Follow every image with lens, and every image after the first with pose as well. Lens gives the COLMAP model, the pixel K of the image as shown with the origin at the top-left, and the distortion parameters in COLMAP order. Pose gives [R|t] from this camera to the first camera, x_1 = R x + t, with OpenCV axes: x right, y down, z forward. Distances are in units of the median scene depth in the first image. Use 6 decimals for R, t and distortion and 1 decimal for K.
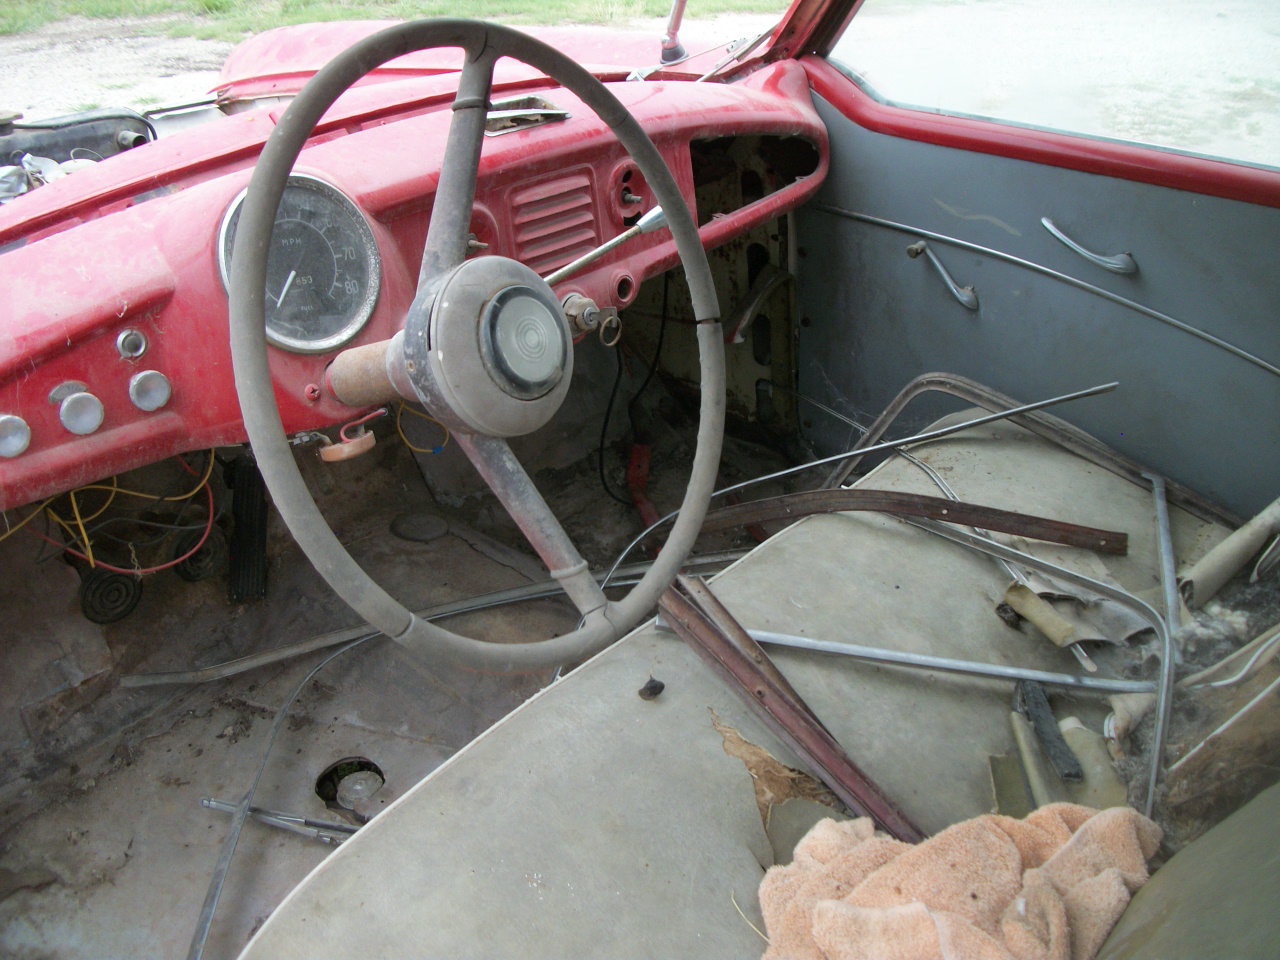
lens RADIAL K [[1246.4, 0, 659.1], [0, 1246.4, 475.4], [0, 0, 1]] dist [-0.148677, 0.081947]
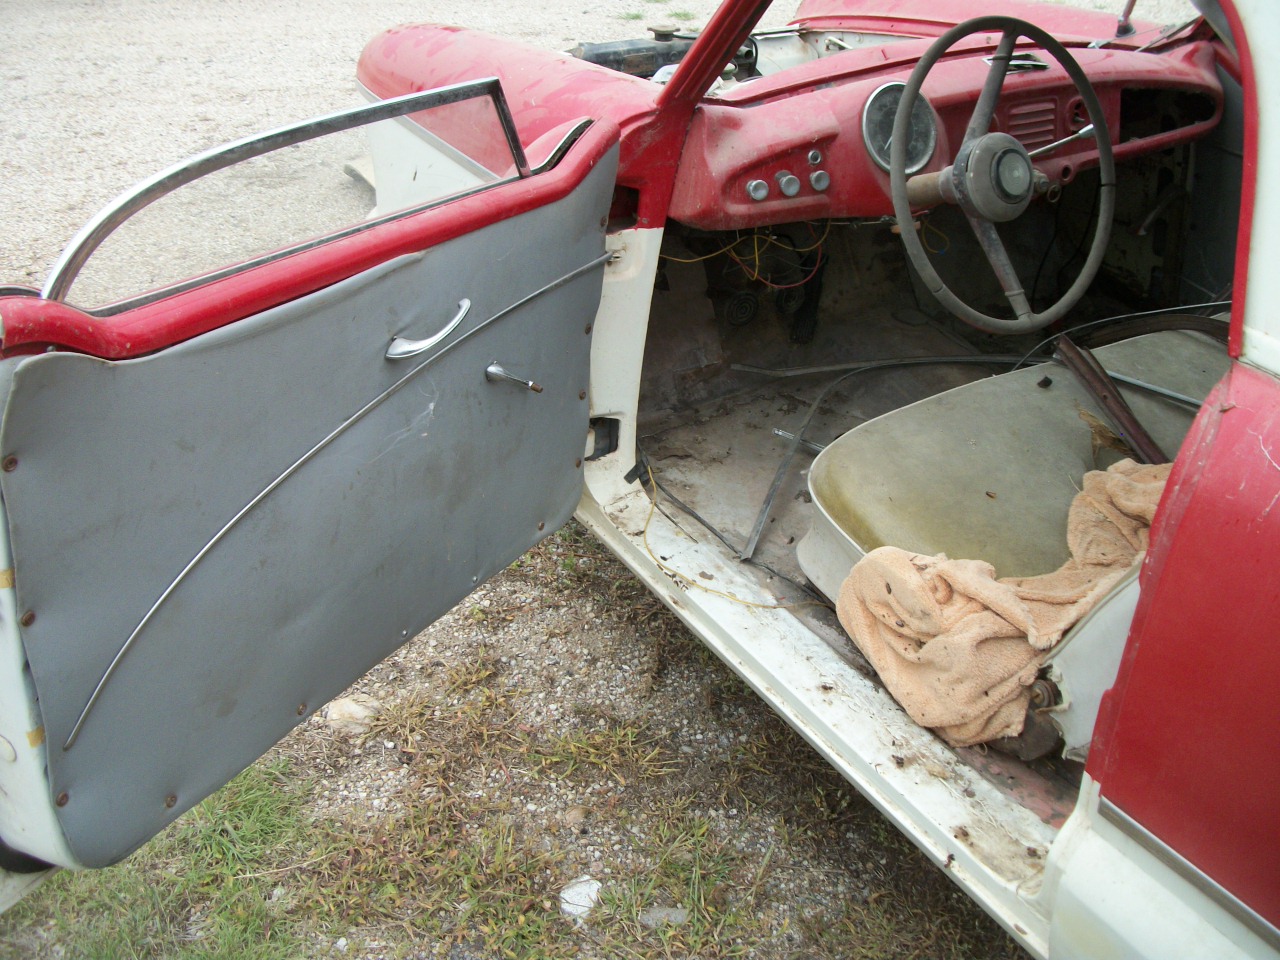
lens RADIAL K [[1246.4, 0, 659.1], [0, 1246.4, 475.4], [0, 0, 1]] dist [-0.148677, 0.081947]
pose [[0.933831, 0.171554, -0.313894, 0.049577], [-0.154680, 0.984873, 0.078096, 0.229539], [0.322543, -0.024376, 0.946241, -0.817792]]
